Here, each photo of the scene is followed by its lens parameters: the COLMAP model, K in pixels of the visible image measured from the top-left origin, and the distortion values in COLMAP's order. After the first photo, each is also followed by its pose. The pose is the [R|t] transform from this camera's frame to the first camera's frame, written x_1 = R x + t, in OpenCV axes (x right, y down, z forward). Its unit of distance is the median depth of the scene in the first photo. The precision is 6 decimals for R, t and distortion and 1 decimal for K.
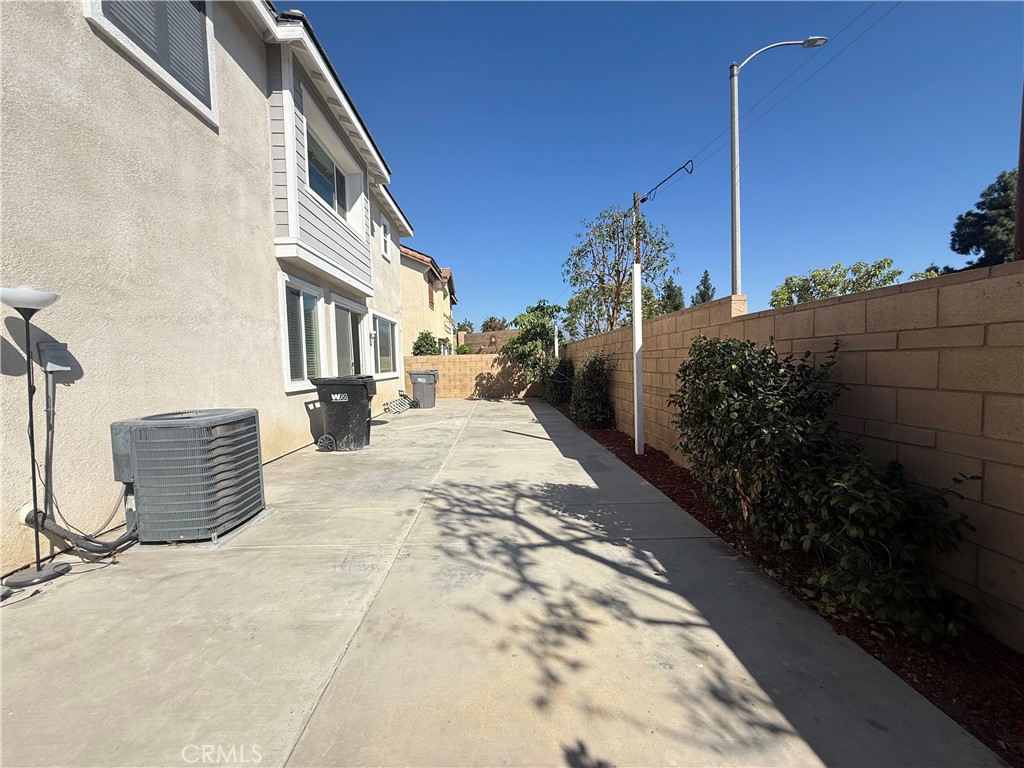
lens RADIAL K [[408.8, 0, 508.1], [0, 408.8, 383.8], [0, 0, 1]] dist [-0.002294, 0.000490]
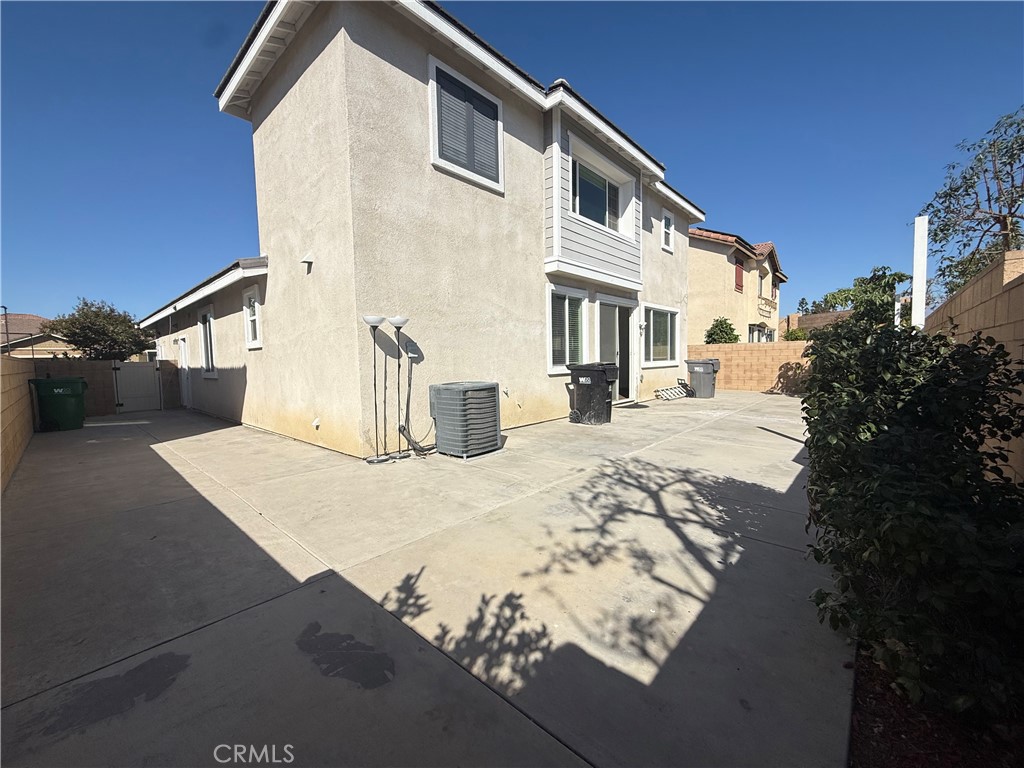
lens RADIAL K [[408.8, 0, 508.1], [0, 408.8, 383.8], [0, 0, 1]] dist [-0.002294, 0.000490]
pose [[0.712304, 0.053362, -0.699840, 0.433544], [-0.033402, 0.998553, 0.042142, -0.000470], [0.701076, -0.006642, 0.713056, -0.057836]]
